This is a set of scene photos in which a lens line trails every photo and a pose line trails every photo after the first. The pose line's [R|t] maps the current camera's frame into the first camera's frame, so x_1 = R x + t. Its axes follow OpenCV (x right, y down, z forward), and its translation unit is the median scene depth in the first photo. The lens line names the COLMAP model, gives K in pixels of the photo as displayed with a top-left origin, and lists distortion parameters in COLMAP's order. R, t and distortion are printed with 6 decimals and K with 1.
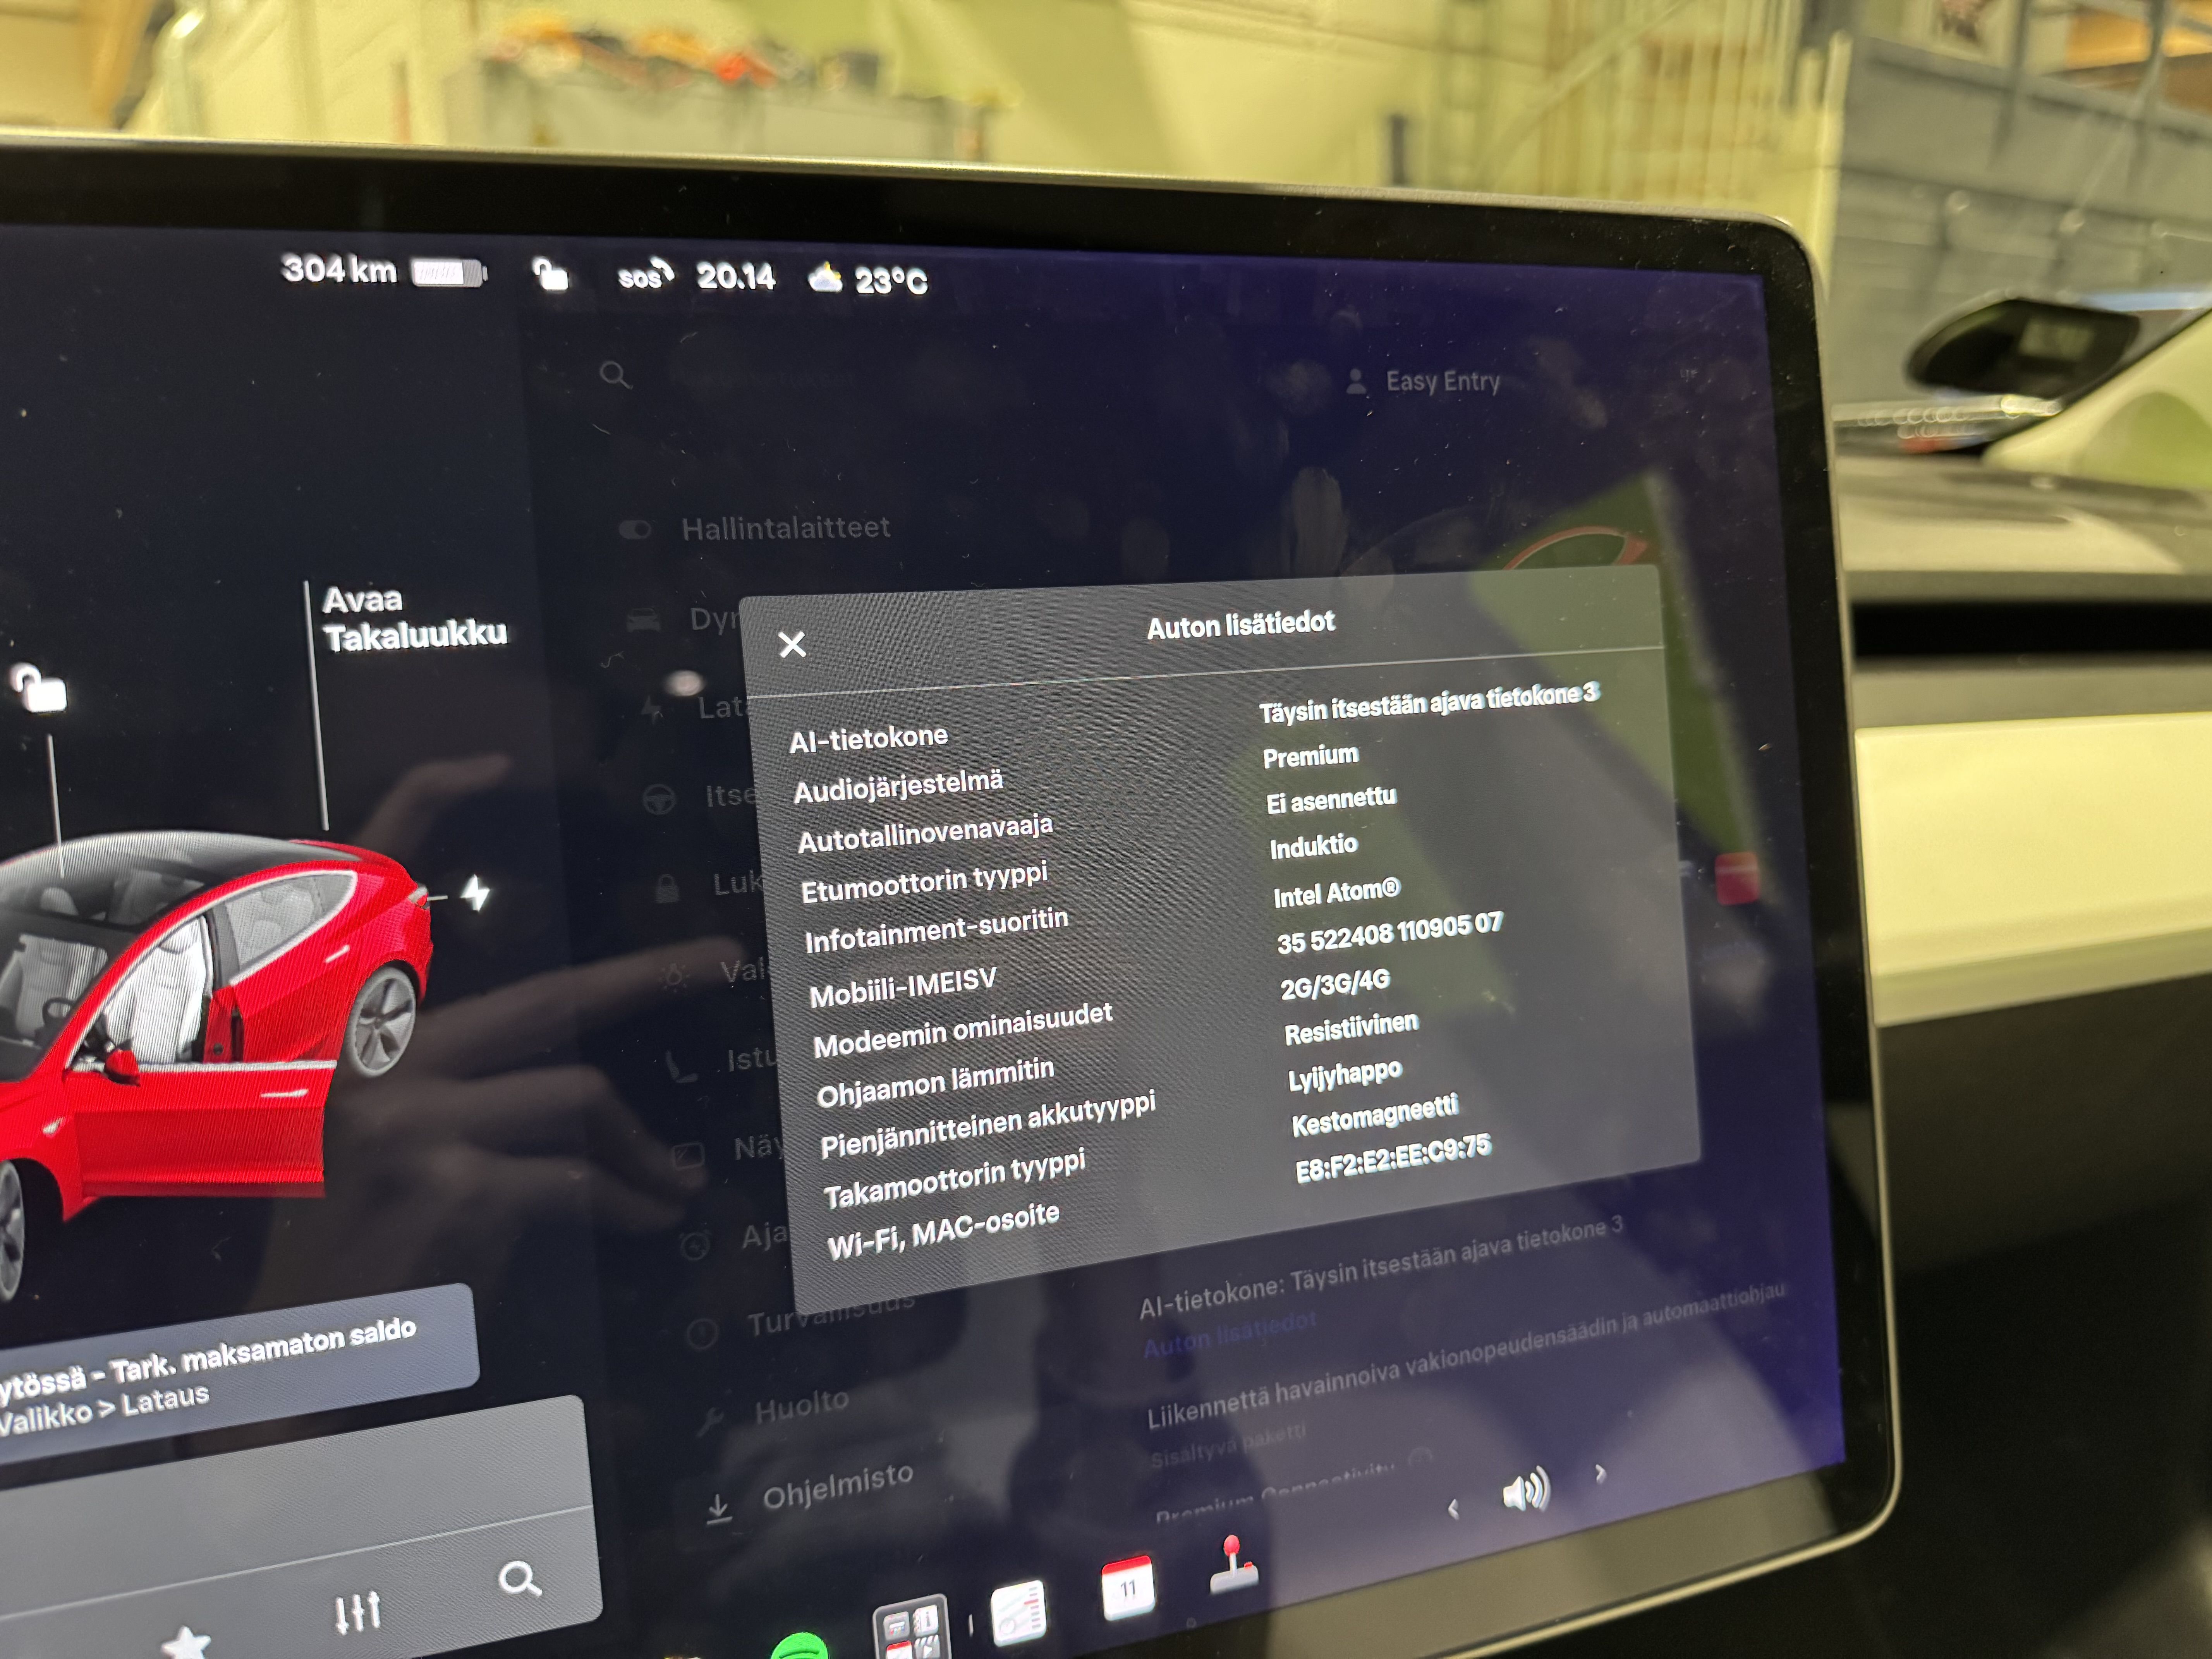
lens RADIAL K [[1551.6, 0, 1106.0], [0, 1551.6, 829.5], [0, 0, 1]] dist [0.045974, -0.067894]
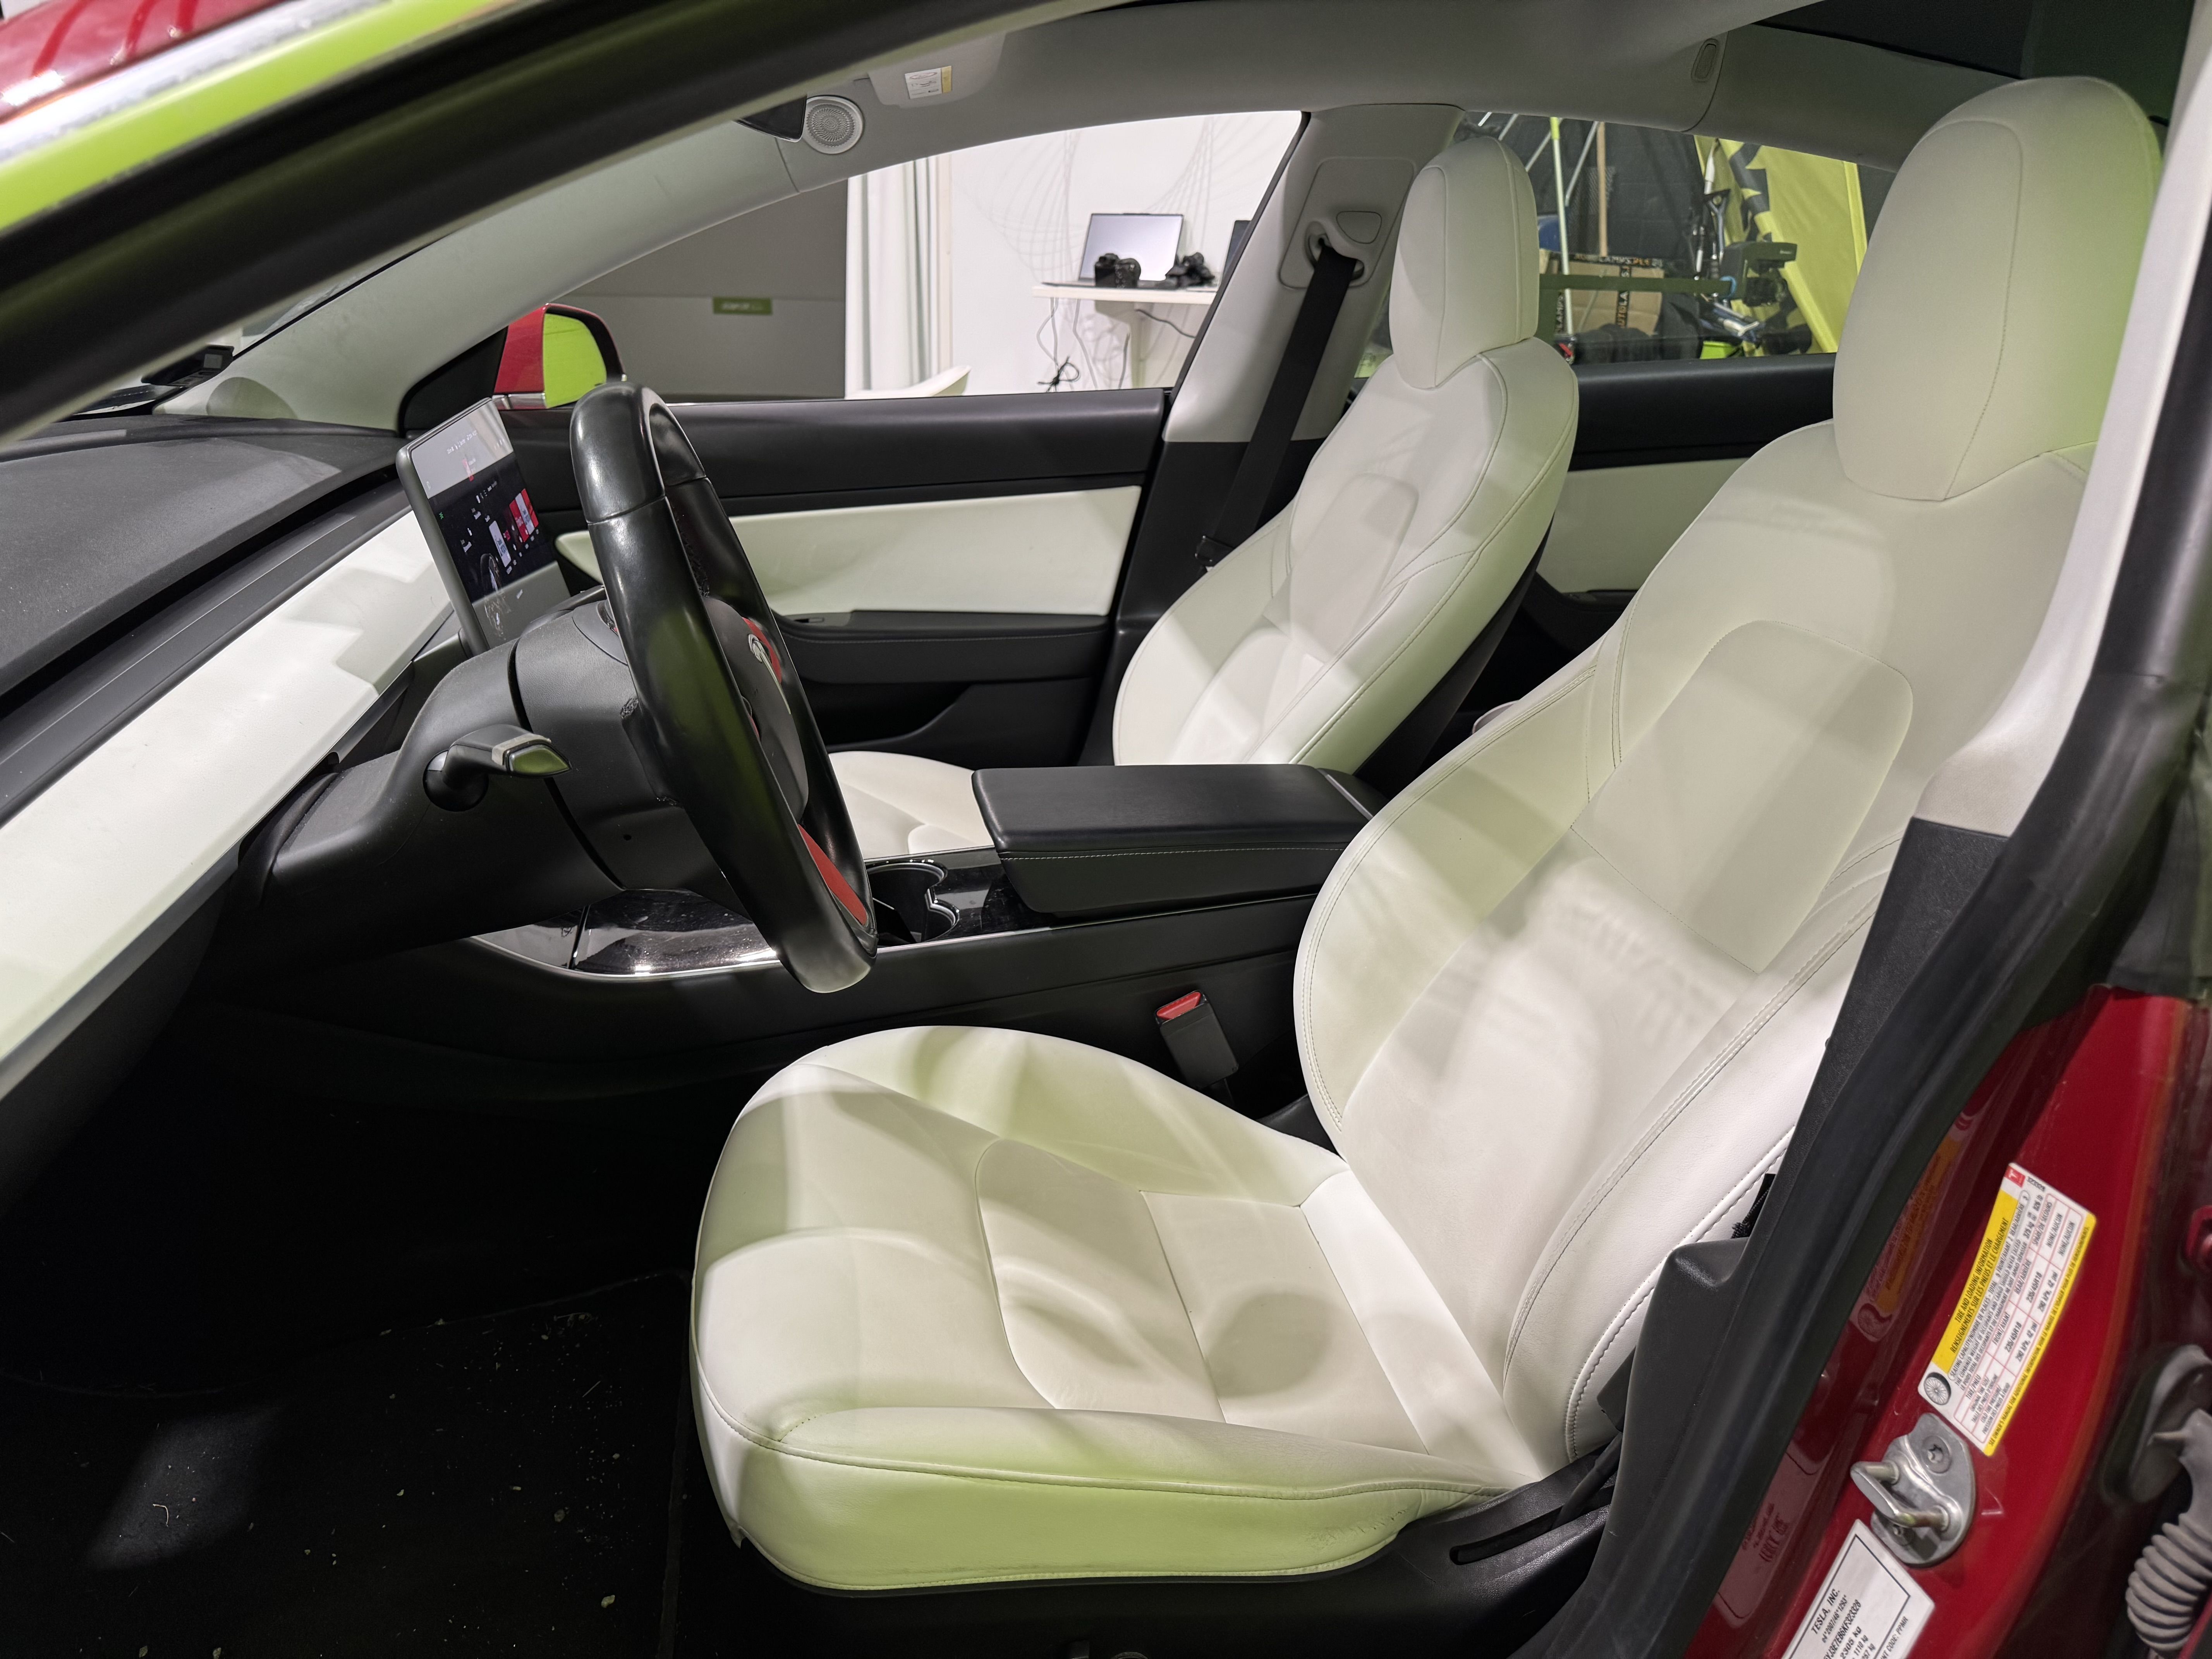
lens RADIAL K [[1551.6, 0, 1106.0], [0, 1551.6, 829.5], [0, 0, 1]] dist [0.045974, -0.067894]
pose [[0.100769, -0.358924, 0.927911, -1.456987], [0.247544, 0.912374, 0.326032, -0.093967], [-0.963622, 0.196845, 0.180789, -0.493360]]
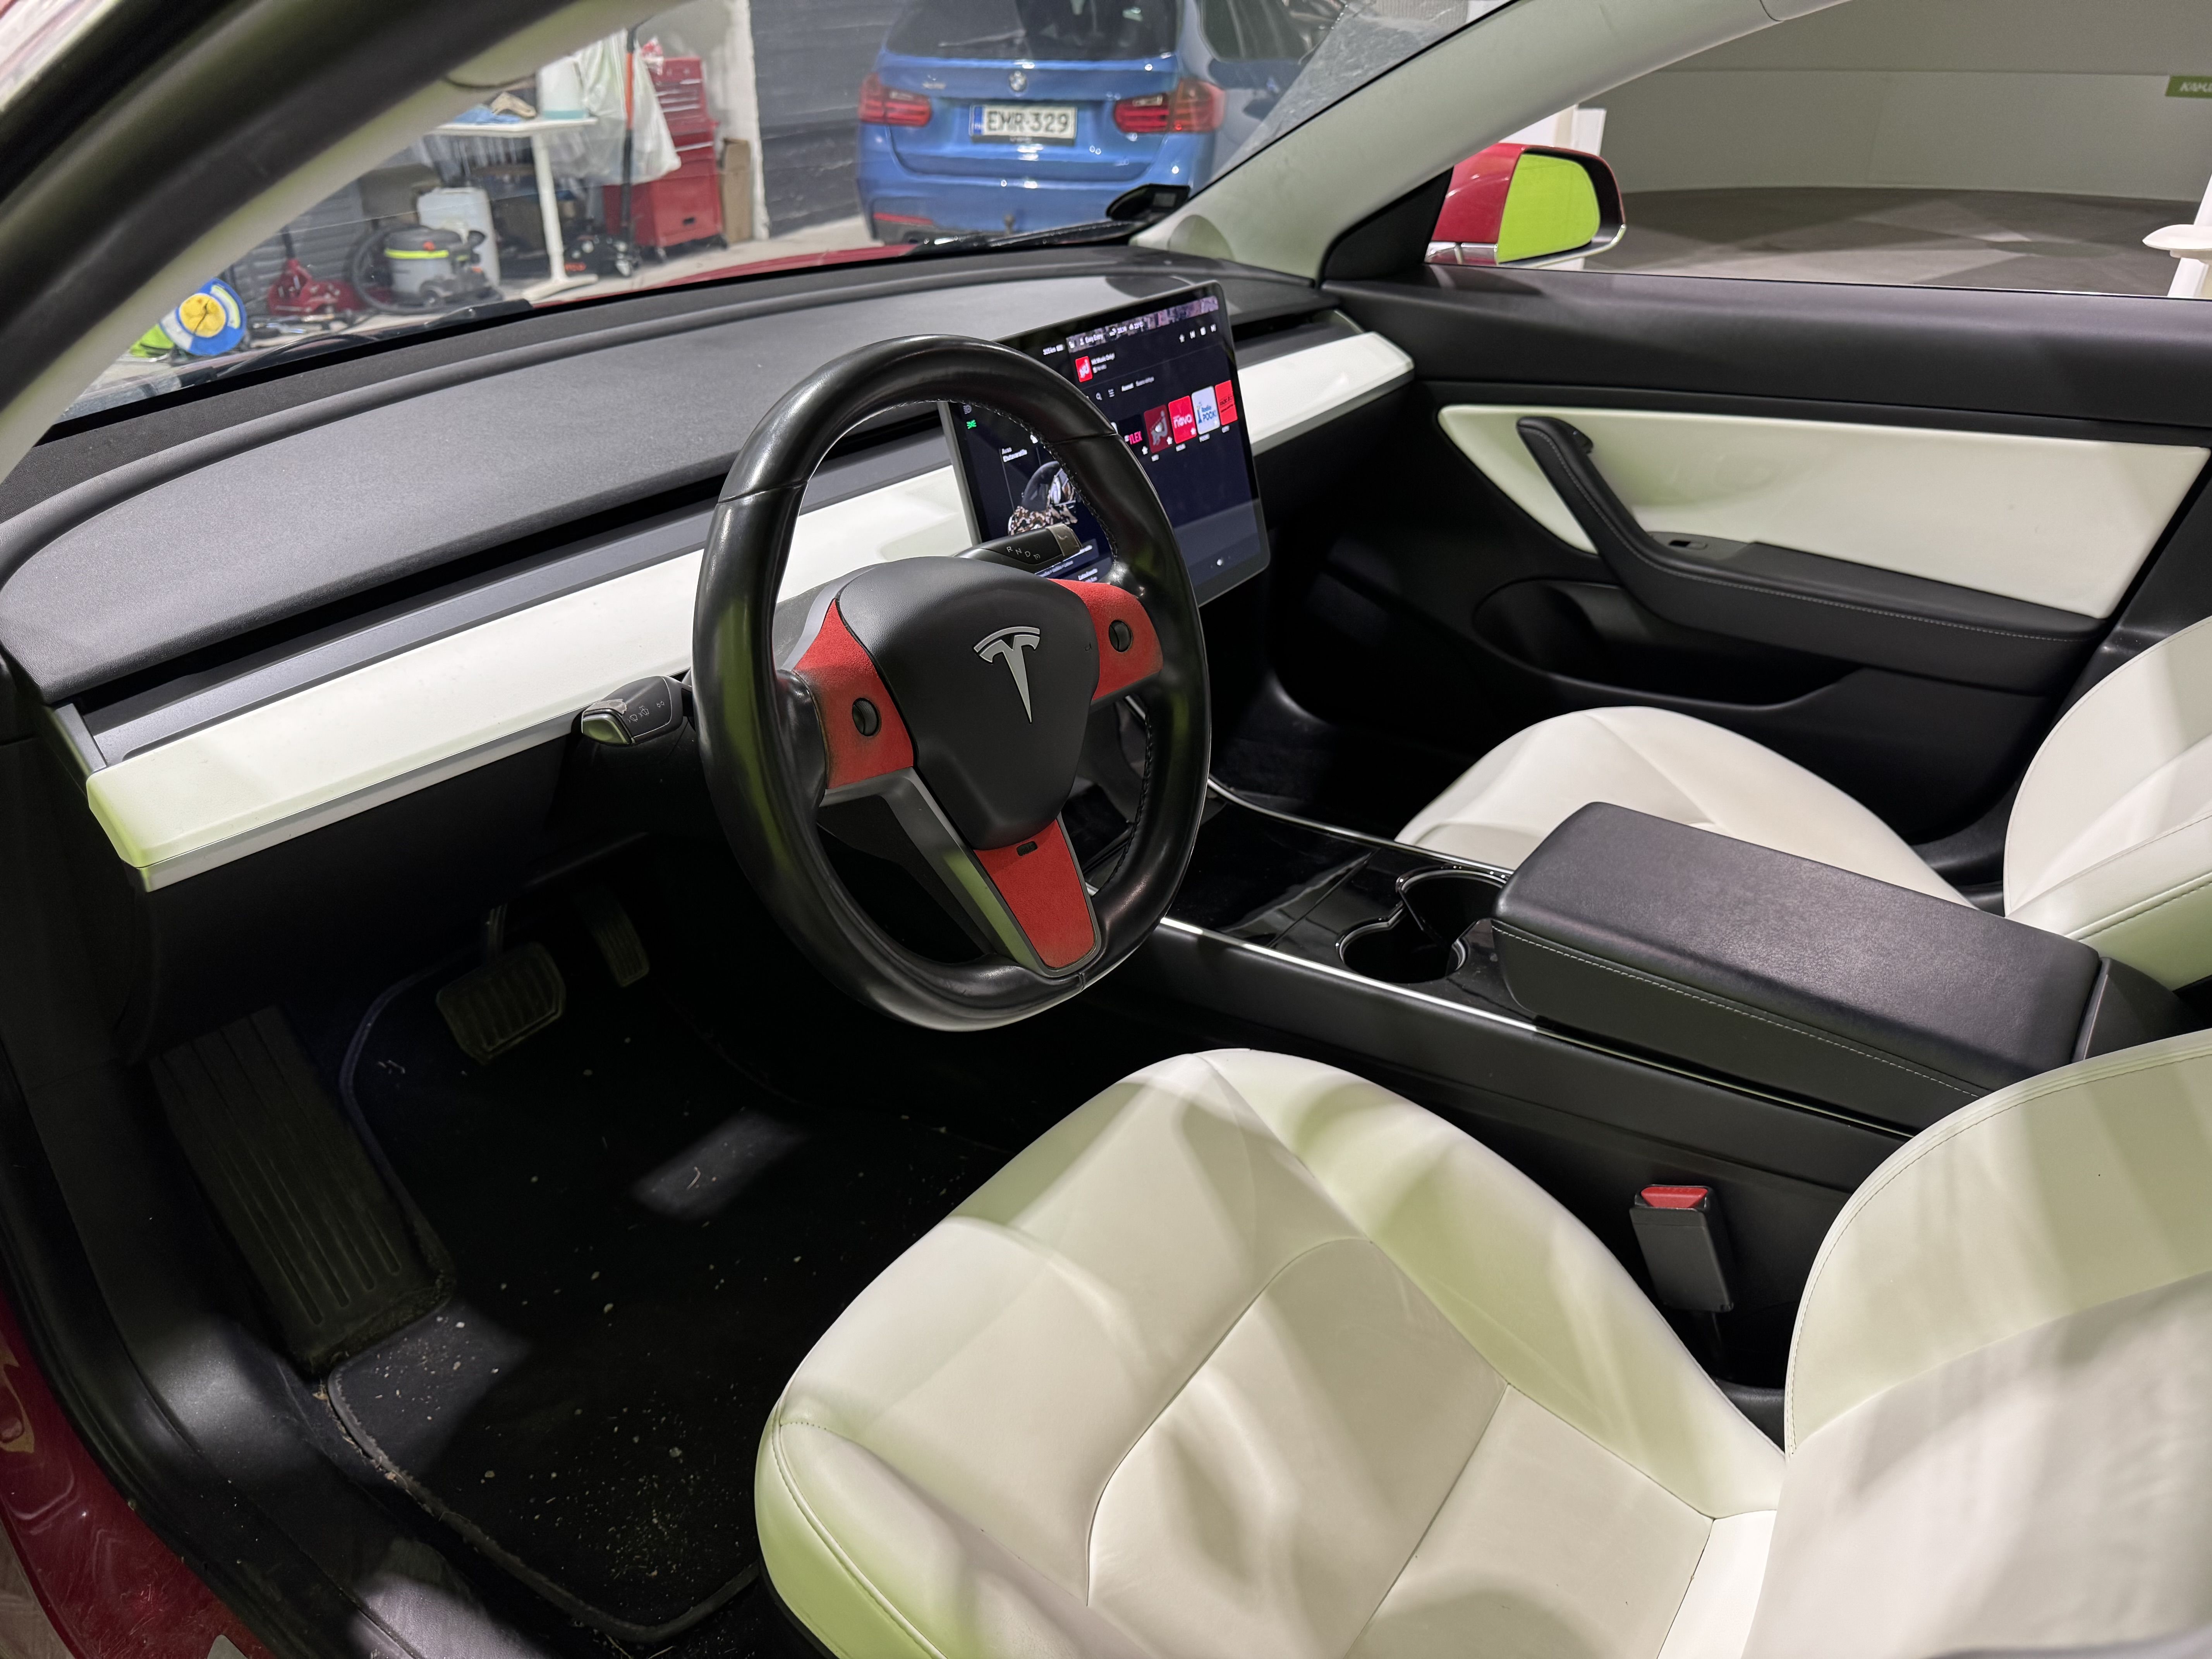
lens RADIAL K [[1551.6, 0, 1106.0], [0, 1551.6, 829.5], [0, 0, 1]] dist [0.045974, -0.067894]
pose [[0.794942, -0.304169, 0.524927, -0.927015], [0.179130, 0.944340, 0.275925, -0.062905], [-0.579637, -0.125314, 0.805181, -0.922444]]
